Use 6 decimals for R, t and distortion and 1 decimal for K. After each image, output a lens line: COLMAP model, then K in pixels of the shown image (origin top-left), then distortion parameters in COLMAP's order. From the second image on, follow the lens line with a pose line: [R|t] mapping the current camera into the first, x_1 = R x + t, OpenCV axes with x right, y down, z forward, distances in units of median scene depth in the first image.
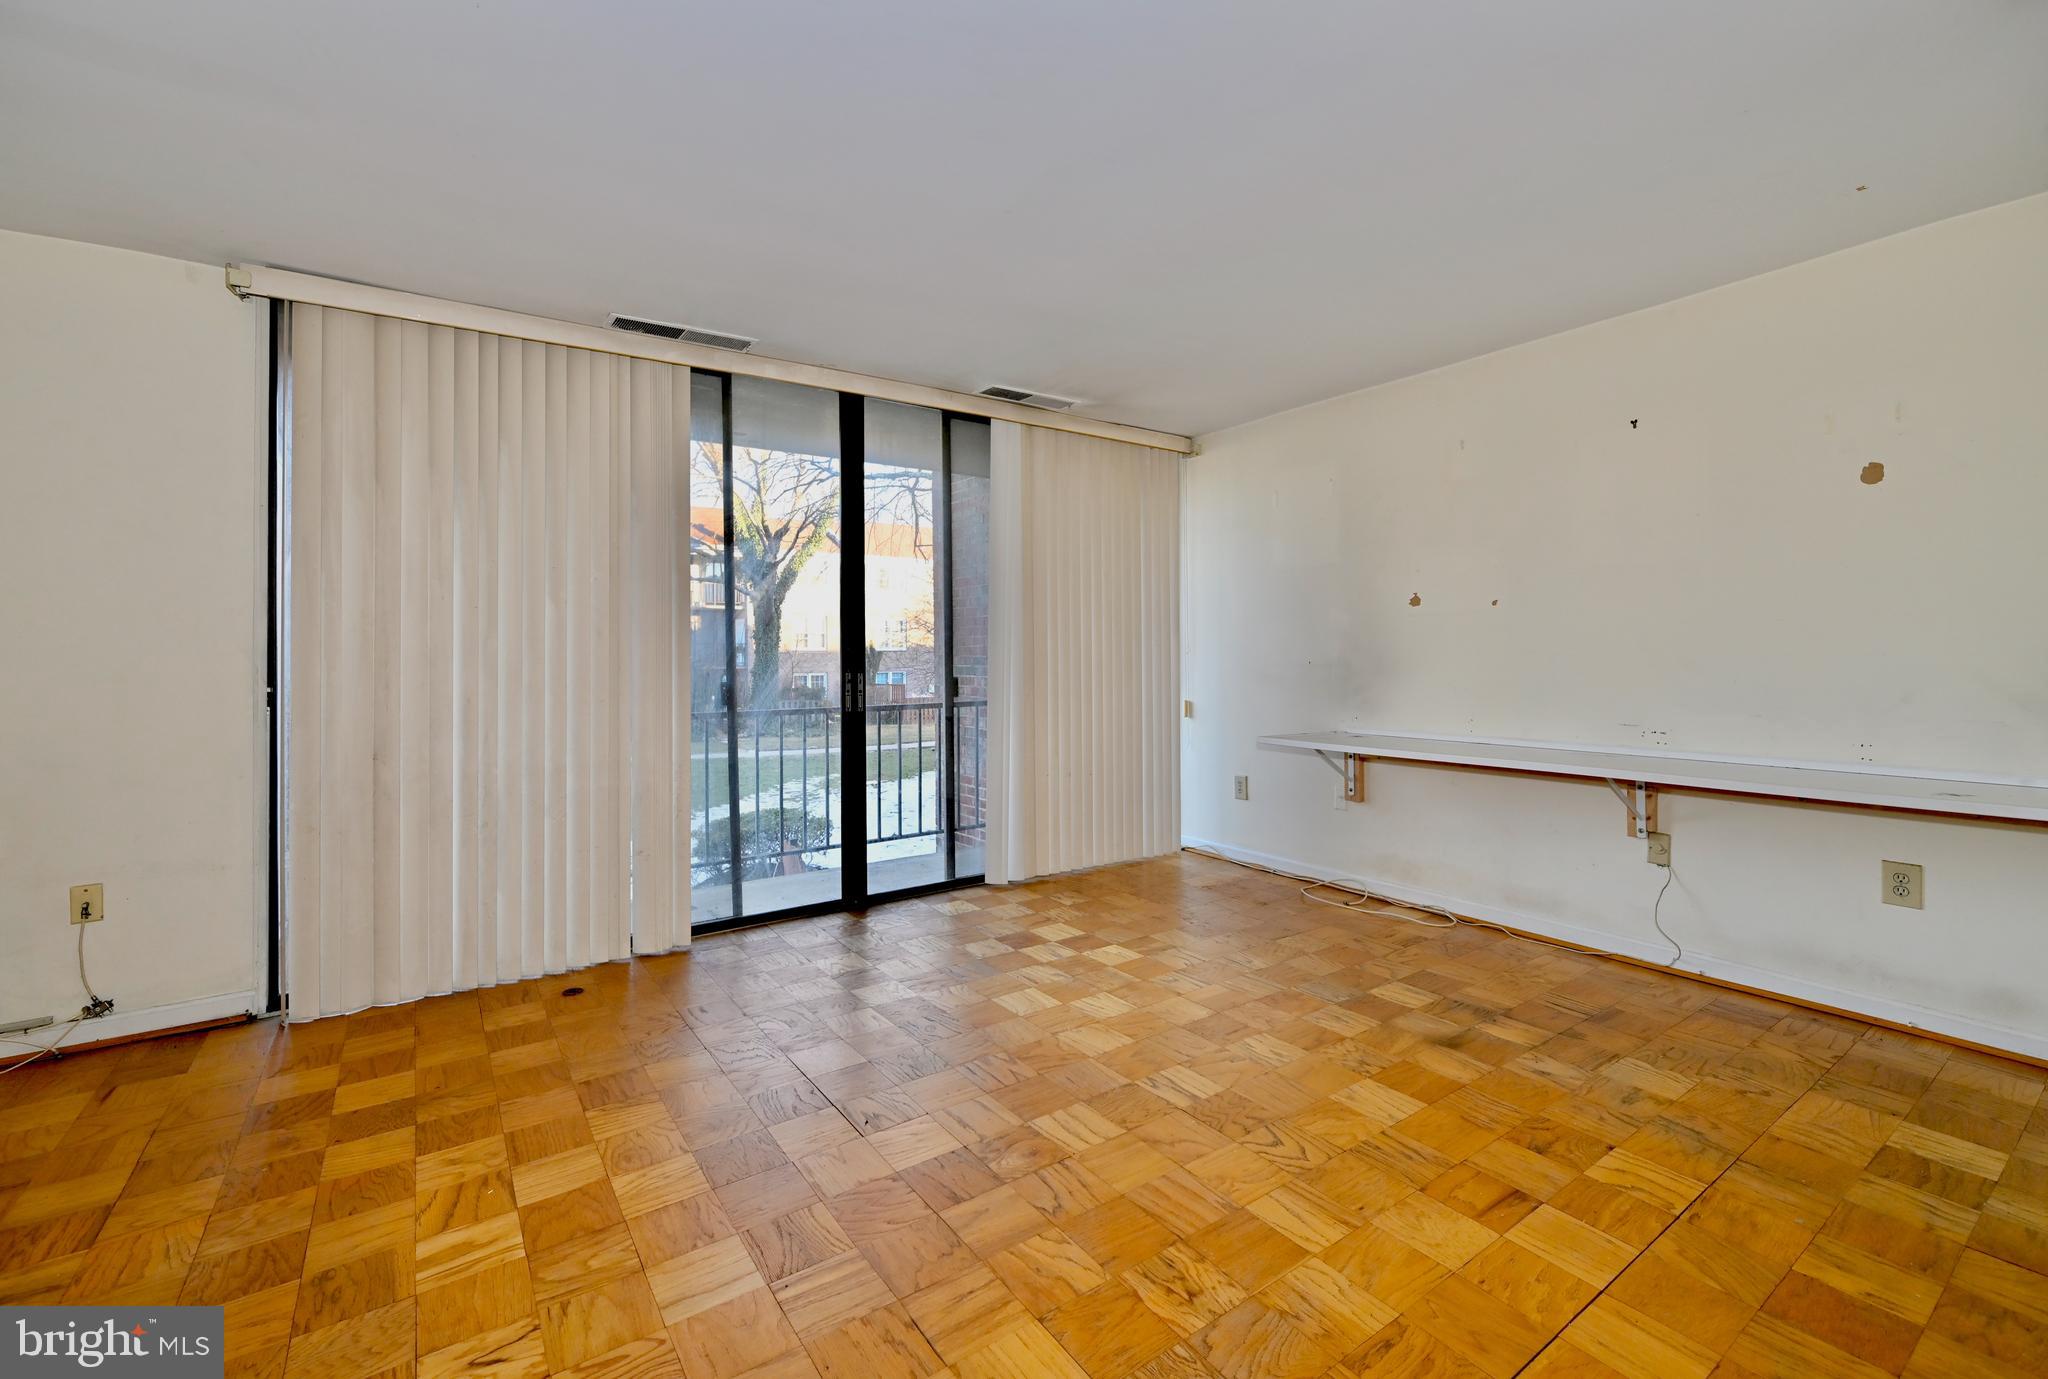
lens RADIAL K [[896.9, 0, 1039.0], [0, 896.9, 646.8], [0, 0, 1]] dist [0.001558, 0.000081]
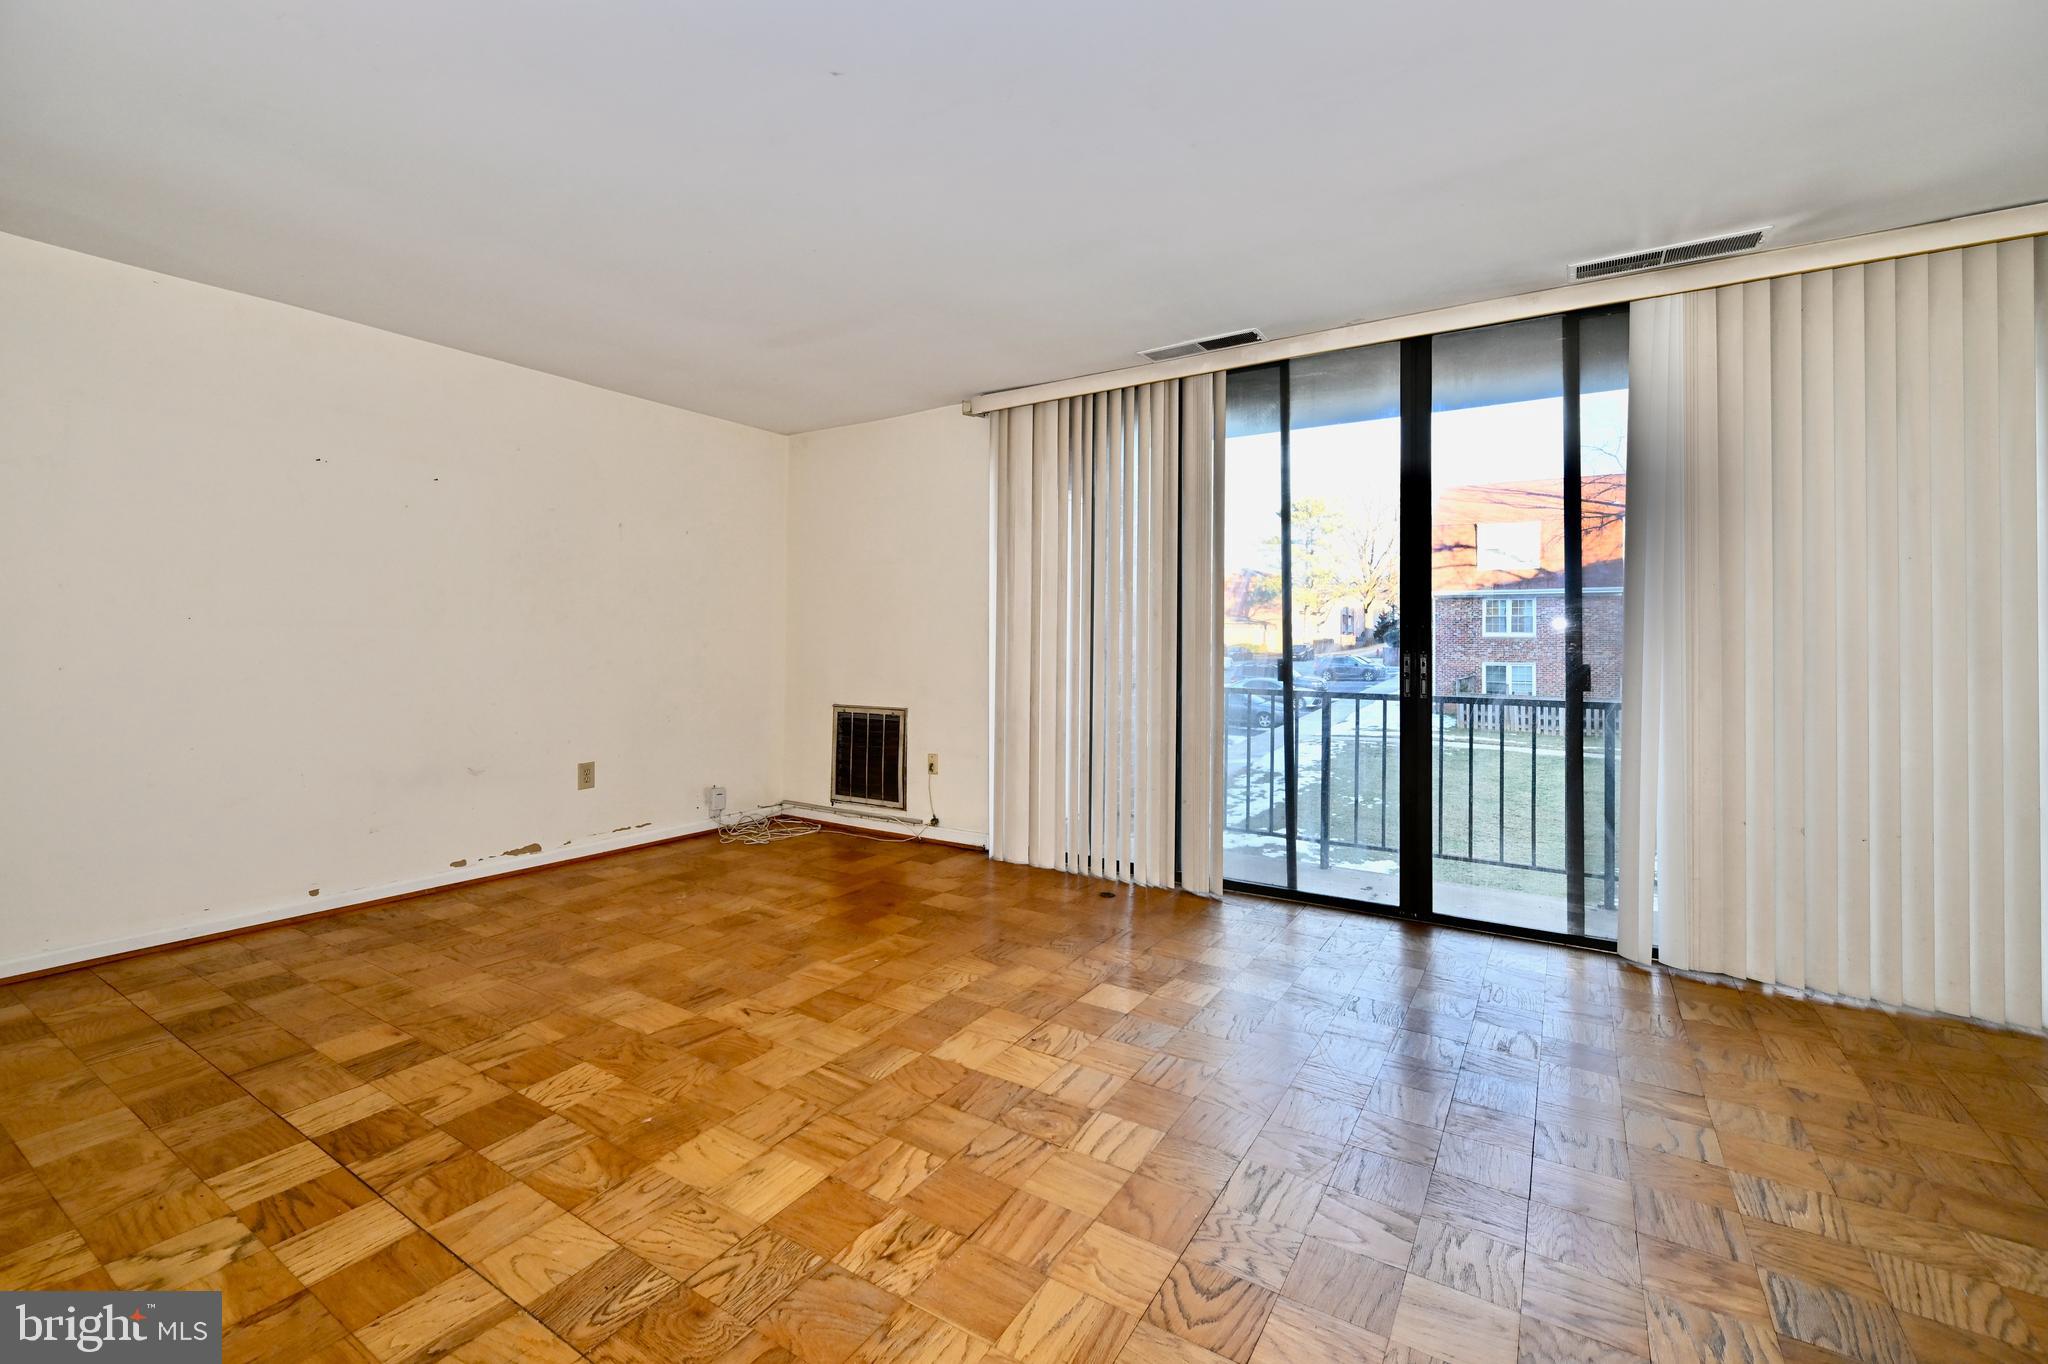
lens RADIAL K [[896.6, 0, 1009.4], [0, 896.6, 635.3], [0, 0, 1]] dist [0.000664, 0.000284]
pose [[0.357438, 0.003339, -0.933931, 0.485986], [-0.003491, 0.999991, 0.002239, 0.009554], [0.933930, 0.002461, 0.357446, 0.322018]]
